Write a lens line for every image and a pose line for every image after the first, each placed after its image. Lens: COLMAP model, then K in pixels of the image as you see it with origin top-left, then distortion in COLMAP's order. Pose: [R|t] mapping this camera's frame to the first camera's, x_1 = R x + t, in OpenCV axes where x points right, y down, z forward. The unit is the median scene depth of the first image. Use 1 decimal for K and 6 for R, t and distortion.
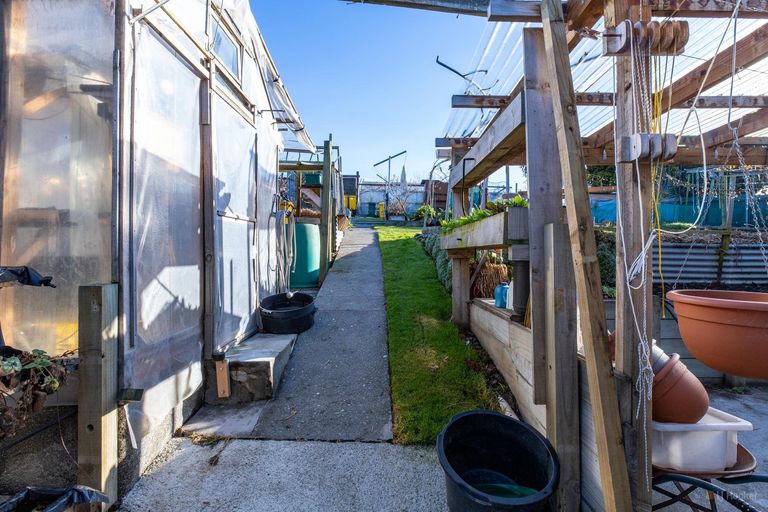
lens RADIAL K [[384.1, 0, 383.7], [0, 384.1, 238.5], [0, 0, 1]] dist [-0.000208, -0.000312]
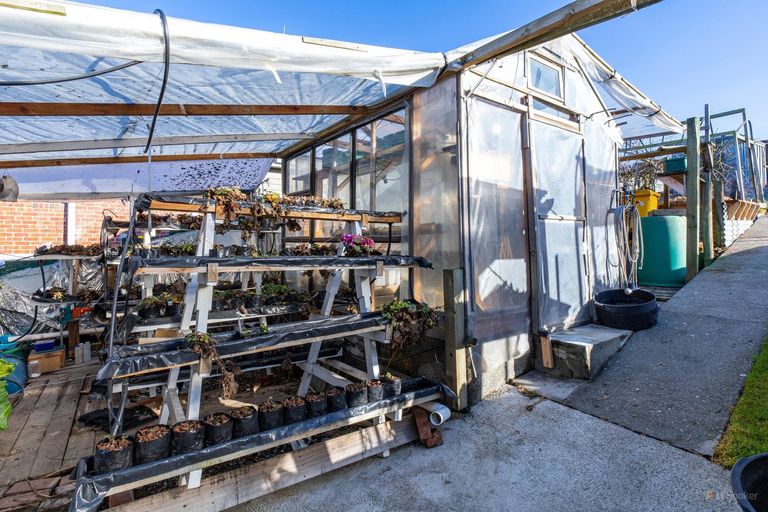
lens RADIAL K [[384.1, 0, 383.7], [0, 384.1, 238.5], [0, 0, 1]] dist [-0.000208, -0.000312]
pose [[0.588396, -0.013504, -0.808460, 0.296913], [0.028795, 0.999576, 0.004260, -0.018301], [0.808060, -0.025786, 0.588535, -0.142897]]
